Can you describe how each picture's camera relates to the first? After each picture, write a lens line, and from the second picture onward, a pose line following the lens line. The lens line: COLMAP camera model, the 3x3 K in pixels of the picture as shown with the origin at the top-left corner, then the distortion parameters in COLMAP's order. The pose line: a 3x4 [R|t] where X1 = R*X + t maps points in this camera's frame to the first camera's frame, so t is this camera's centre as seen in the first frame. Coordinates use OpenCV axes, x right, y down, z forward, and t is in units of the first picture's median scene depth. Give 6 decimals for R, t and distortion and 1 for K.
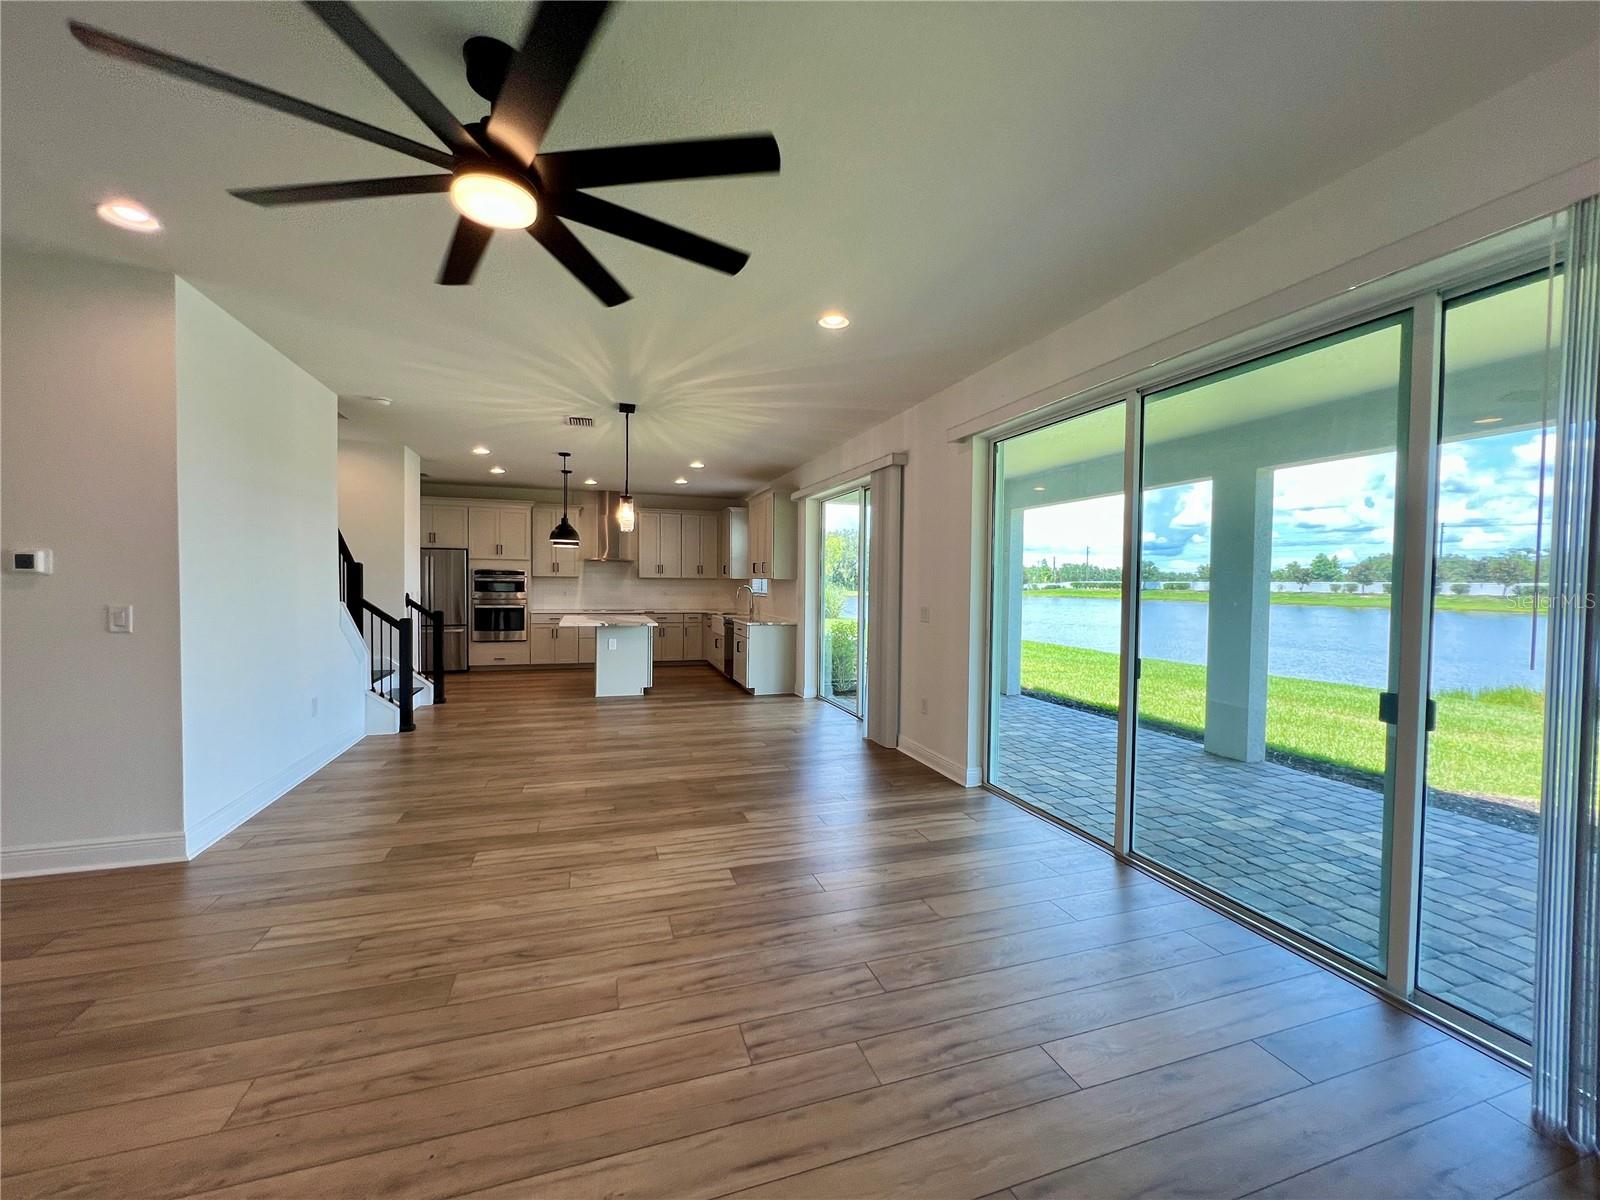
lens RADIAL K [[640.4, 0, 800.8], [0, 640.4, 603.7], [0, 0, 1]] dist [0.002339, -0.000293]
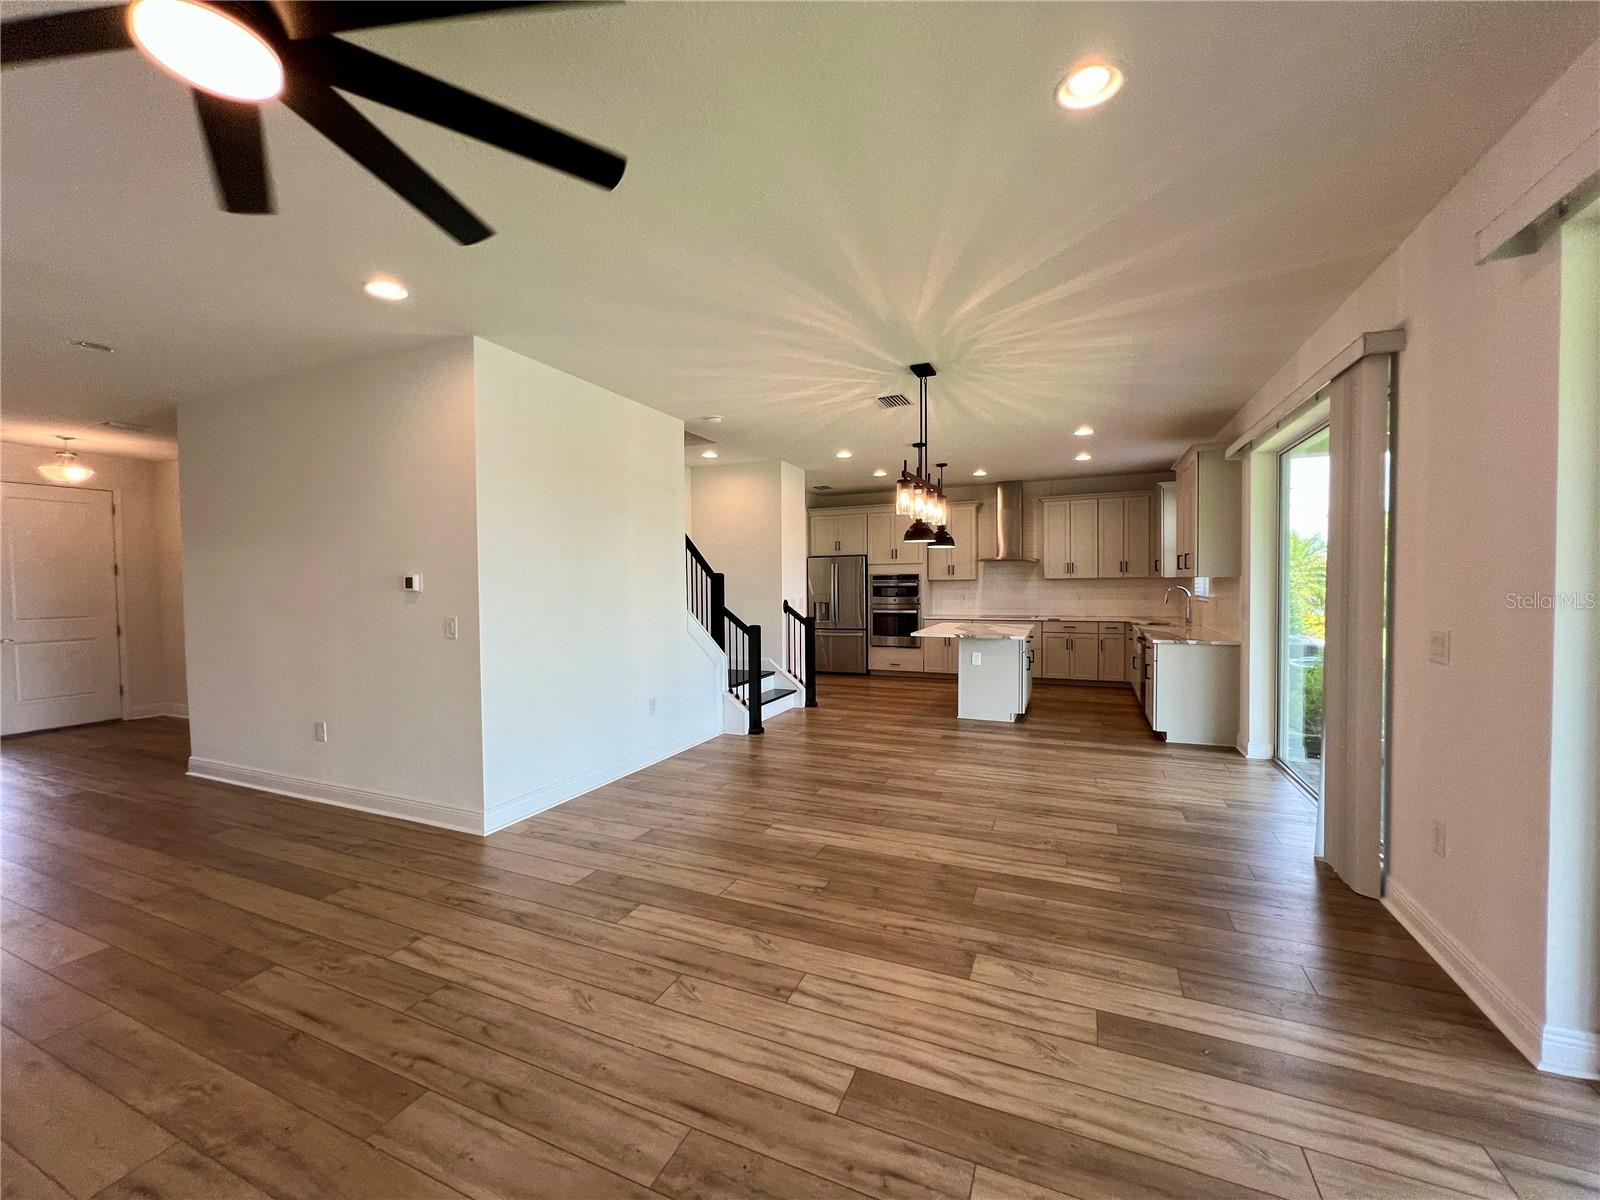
lens RADIAL K [[641.6, 0, 801.8], [0, 641.6, 600.6], [0, 0, 1]] dist [-0.002666, 0.000601]
pose [[0.746299, -0.001201, -0.665610, 0.104088], [-0.002548, 0.999986, -0.004661, -0.009770], [0.665606, 0.005175, 0.746285, 0.213245]]
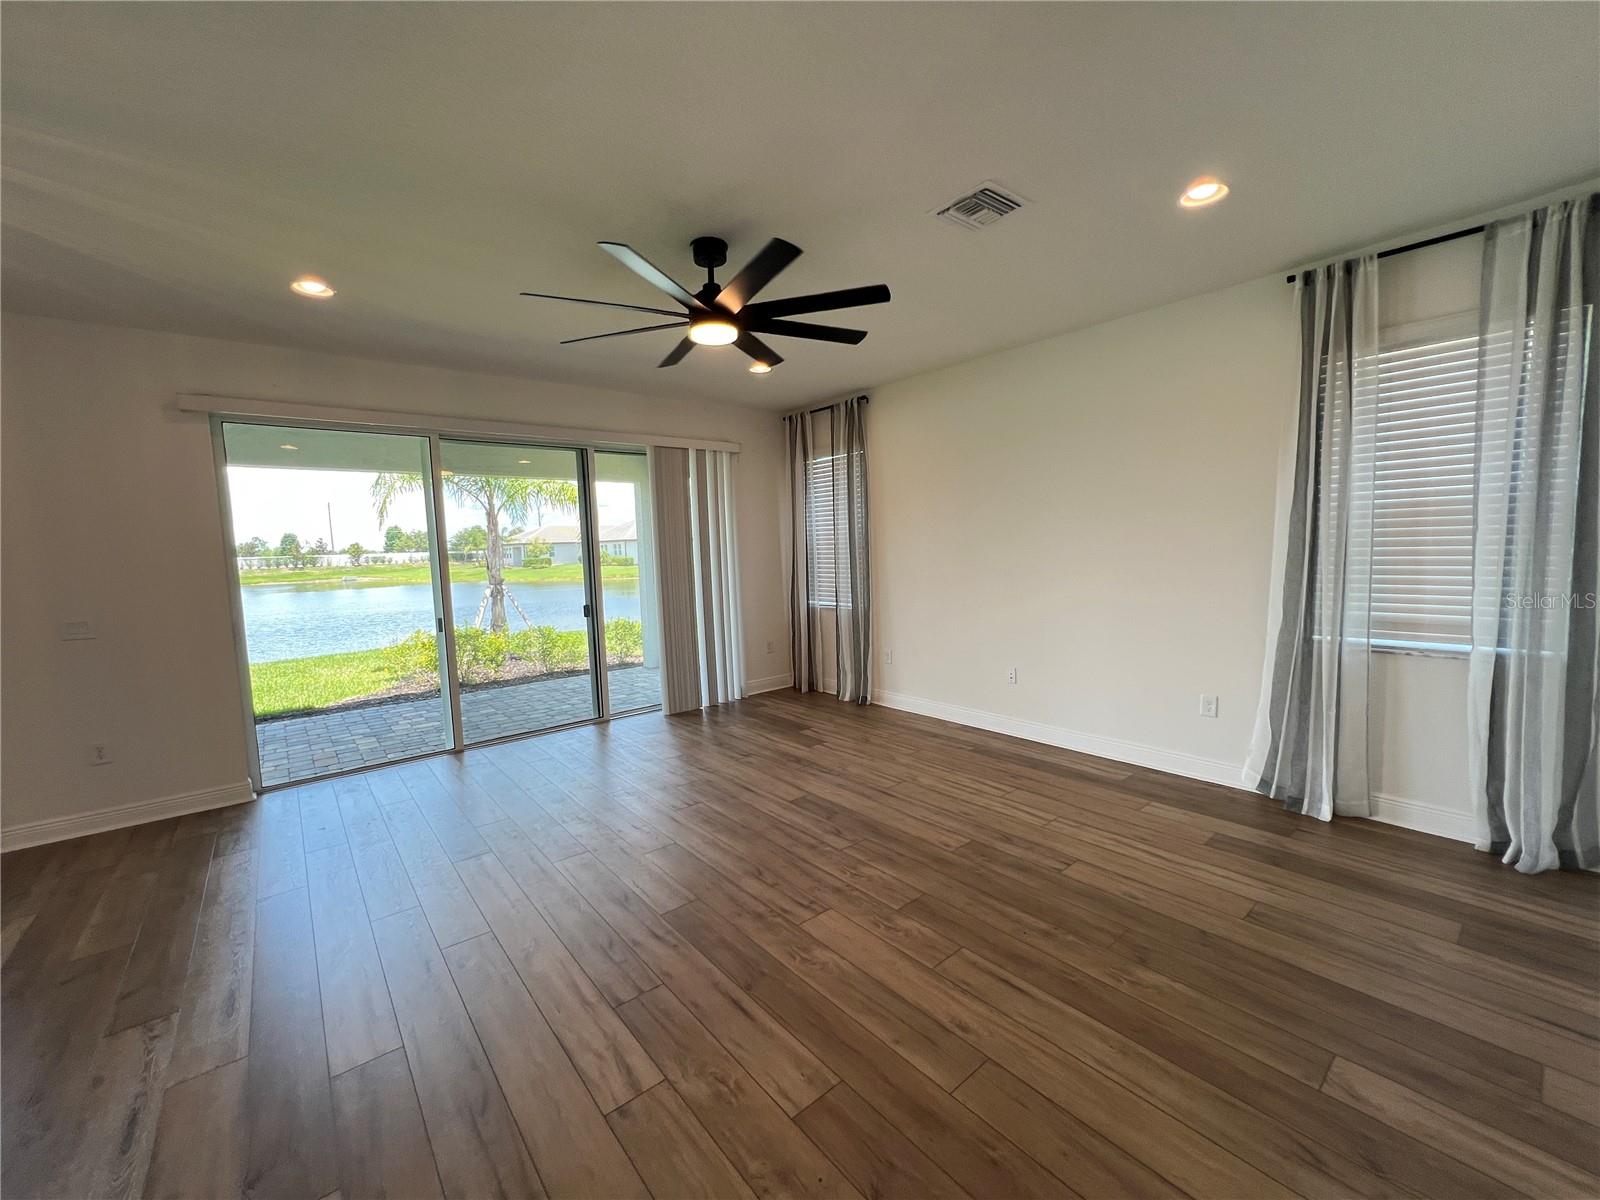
lens RADIAL K [[641.6, 0, 800.1], [0, 641.6, 603.4], [0, 0, 1]] dist [-0.002666, 0.000601]
pose [[-0.365762, -0.082804, 0.927017, -0.496439], [0.059792, 0.991886, 0.112190, -0.028577], [-0.928786, 0.096463, -0.357844, 0.338100]]
